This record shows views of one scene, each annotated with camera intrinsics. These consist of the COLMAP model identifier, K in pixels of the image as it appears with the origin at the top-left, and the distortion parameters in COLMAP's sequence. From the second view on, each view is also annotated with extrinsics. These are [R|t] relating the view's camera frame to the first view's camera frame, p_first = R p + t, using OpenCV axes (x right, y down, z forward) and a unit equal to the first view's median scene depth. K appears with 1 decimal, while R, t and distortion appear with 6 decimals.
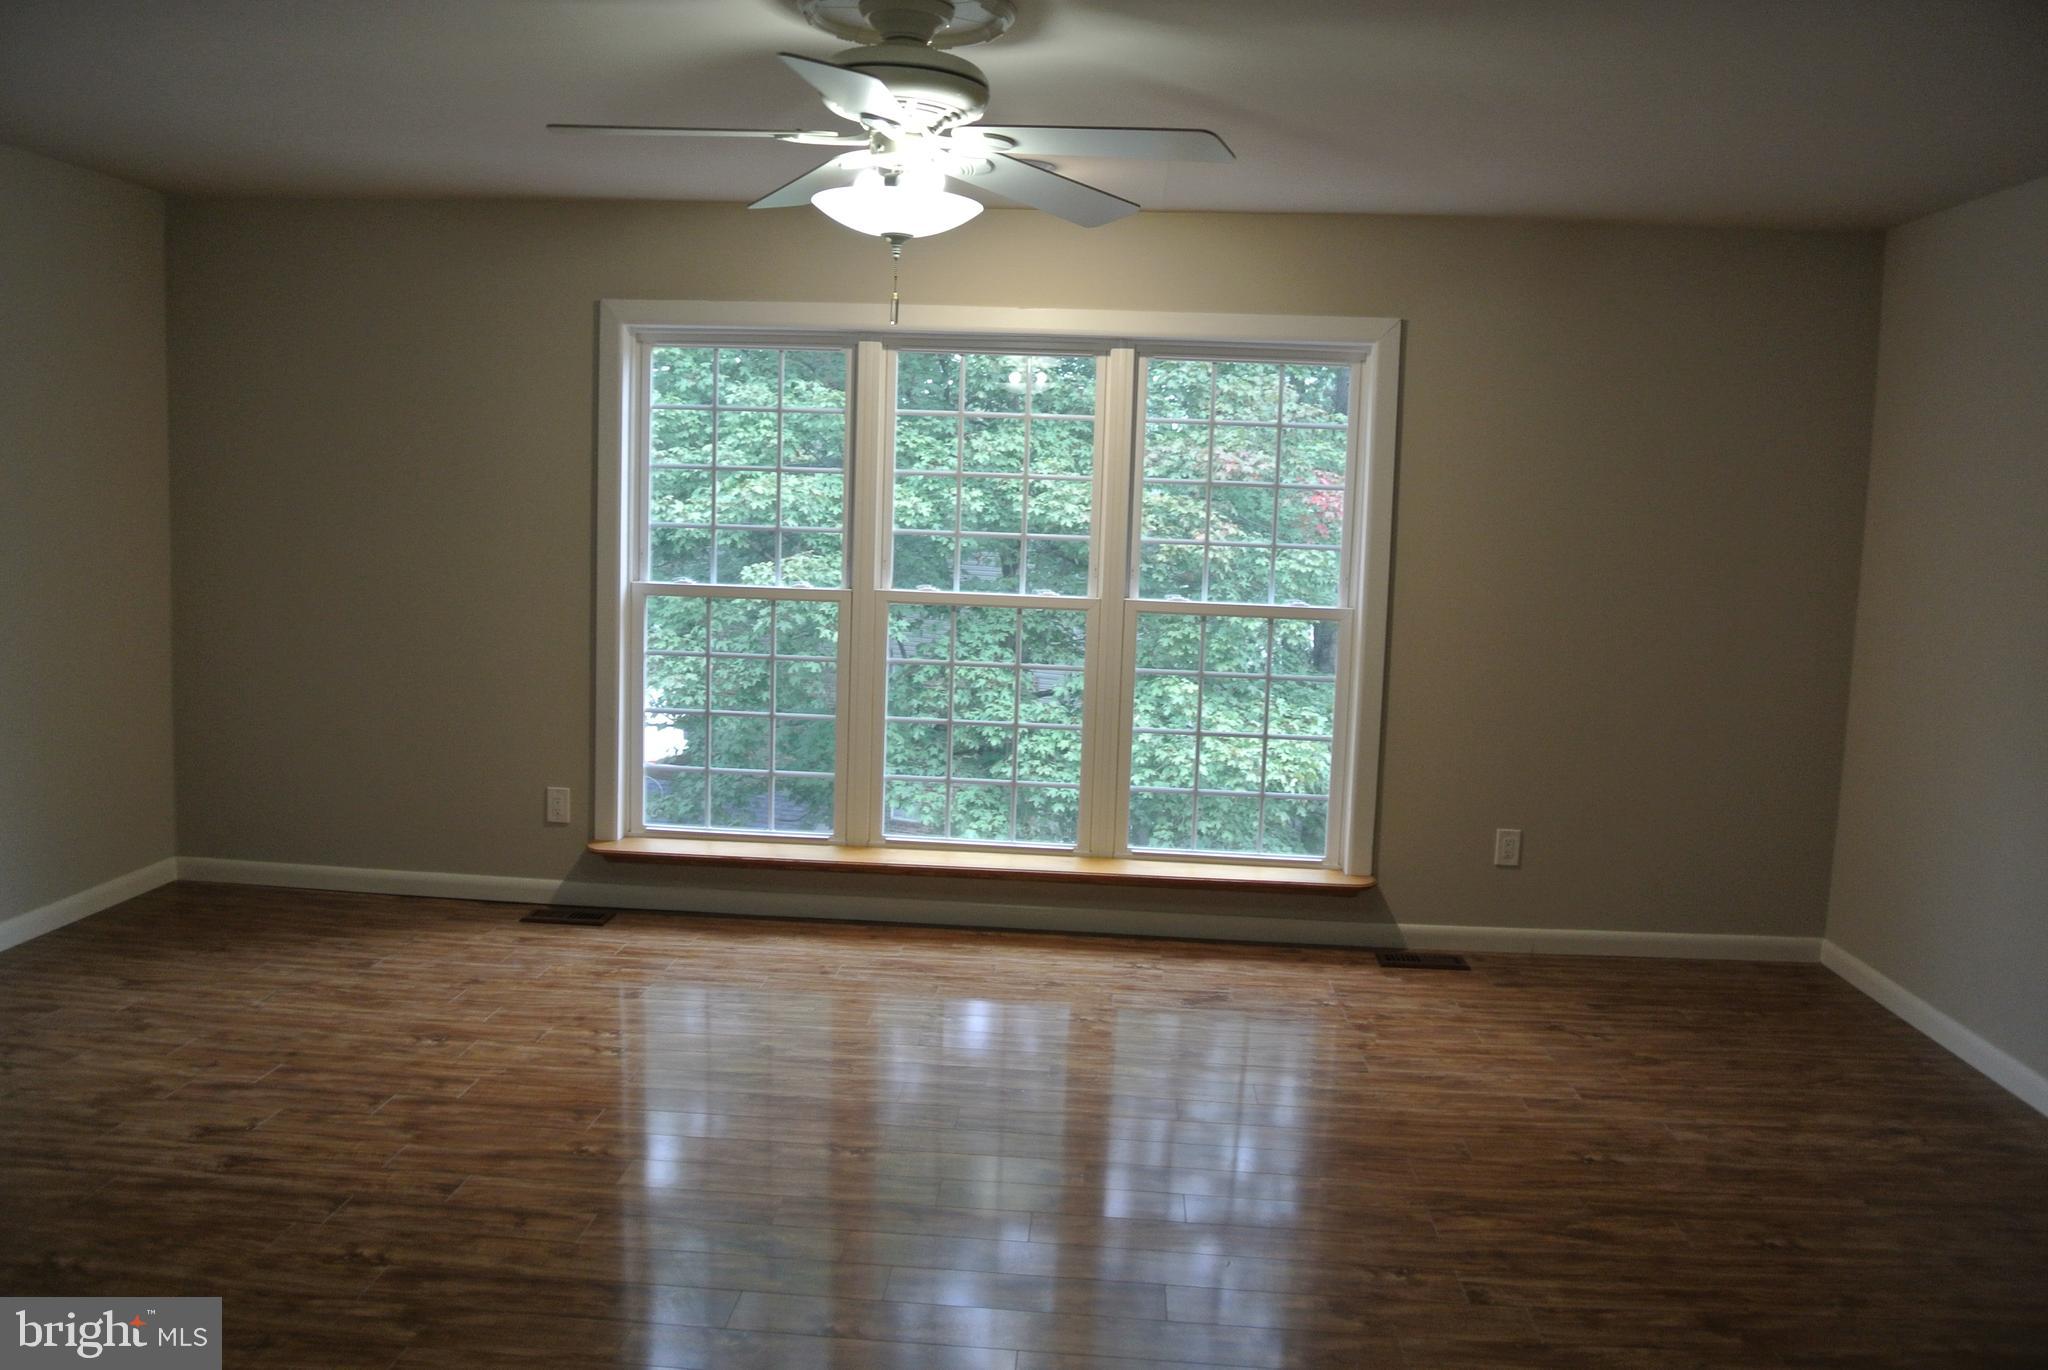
lens RADIAL K [[1611.7, 0, 1020.7], [0, 1611.7, 647.8], [0, 0, 1]] dist [-0.091335, 0.050573]
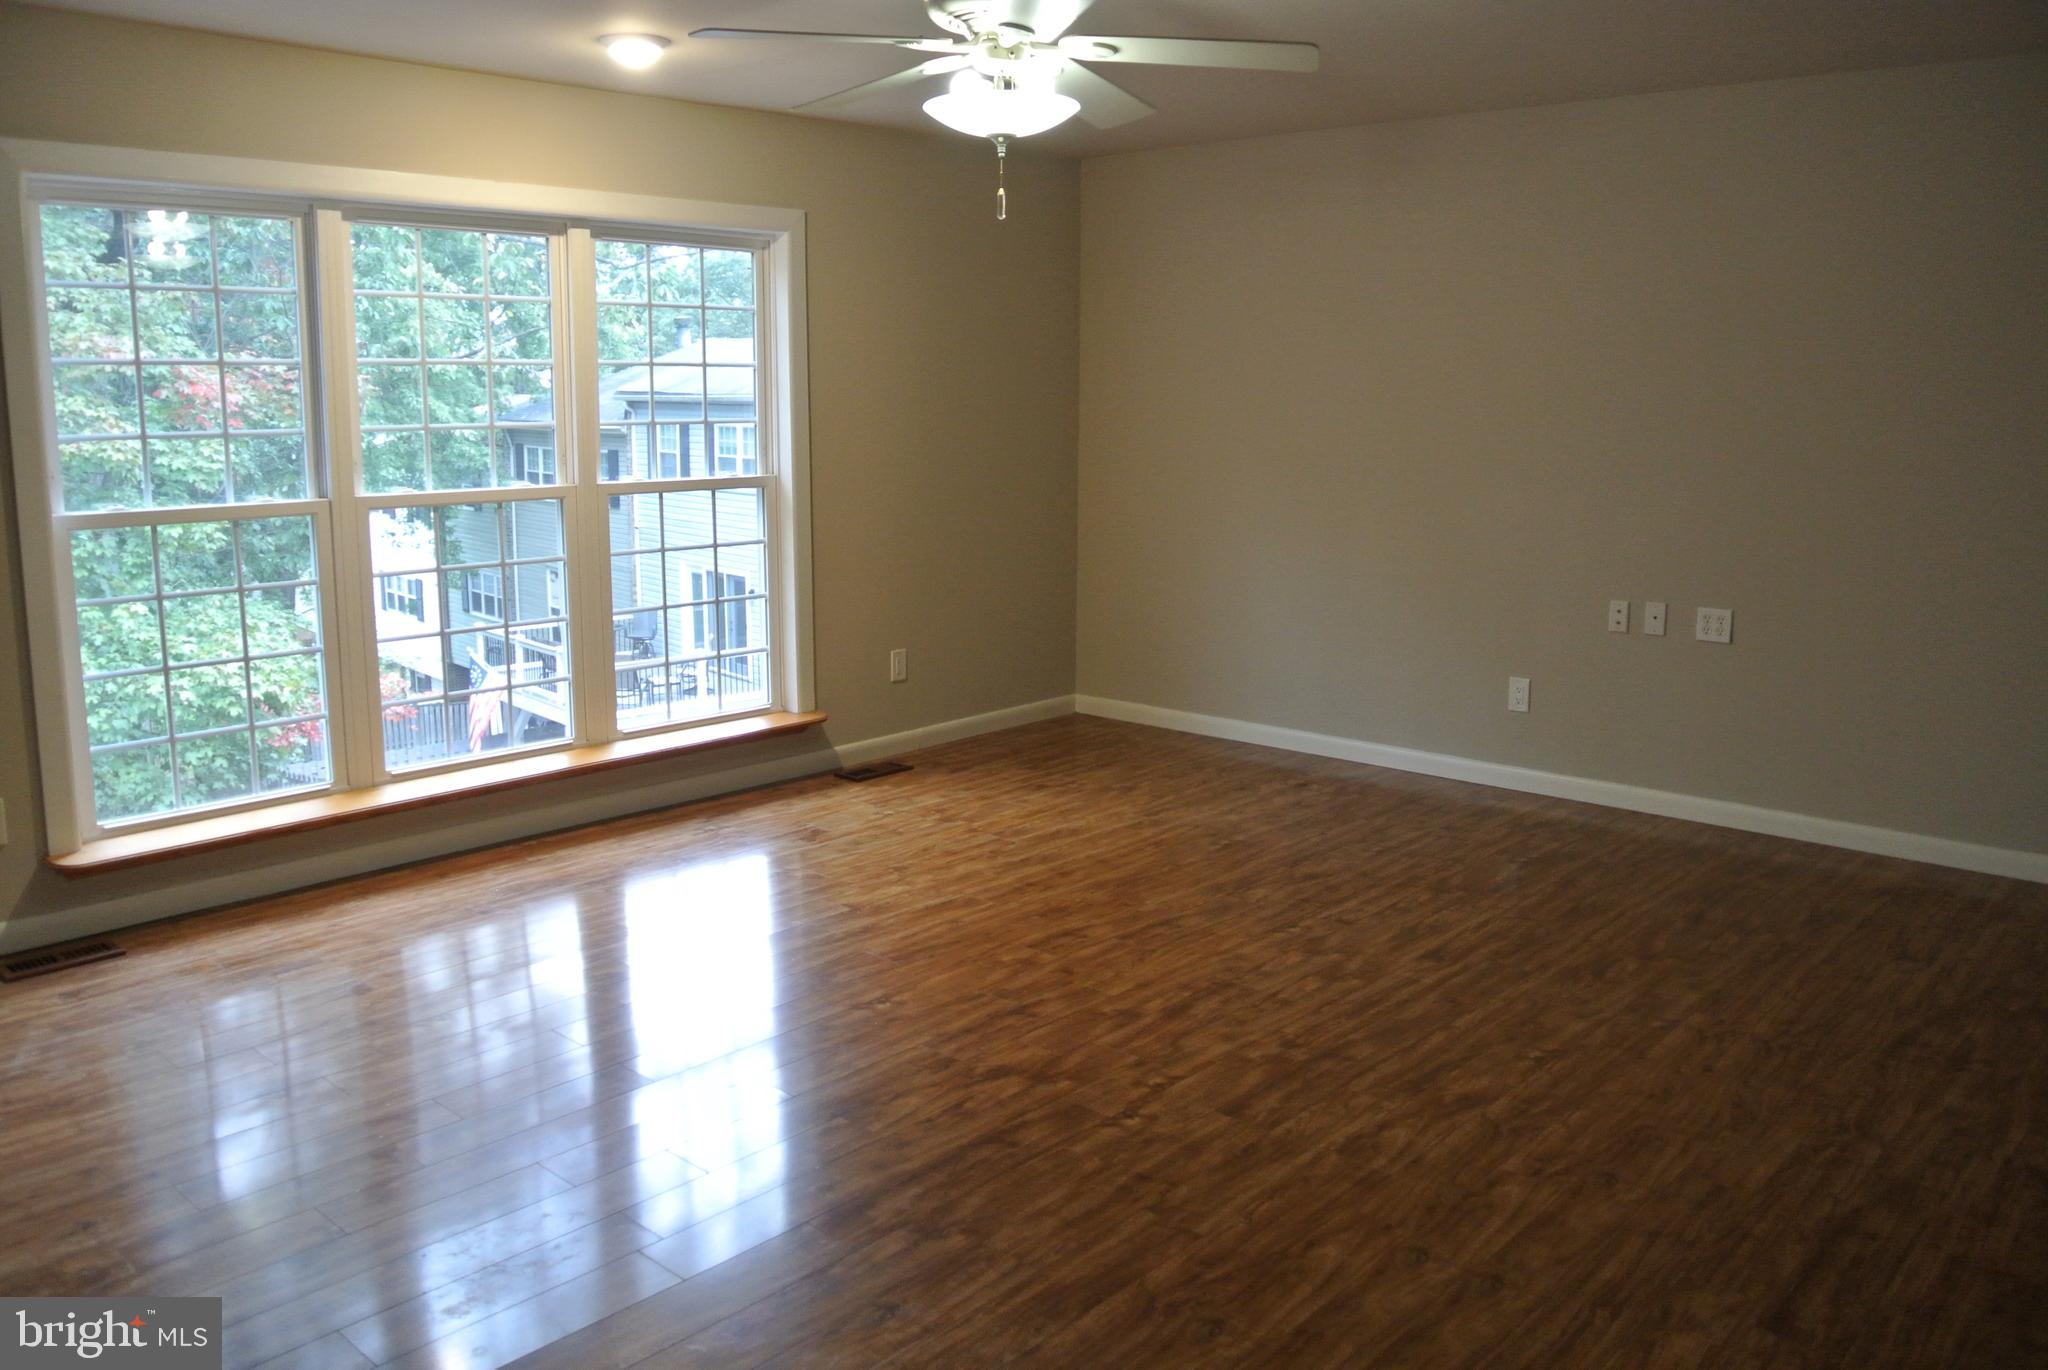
lens RADIAL K [[1611.7, 0, 1020.7], [0, 1611.7, 647.8], [0, 0, 1]] dist [-0.091335, 0.050573]
pose [[0.619357, -0.156616, 0.769330, -0.573840], [0.097843, 0.987659, 0.122293, -0.026175], [-0.778989, -0.000469, 0.627037, 0.181175]]
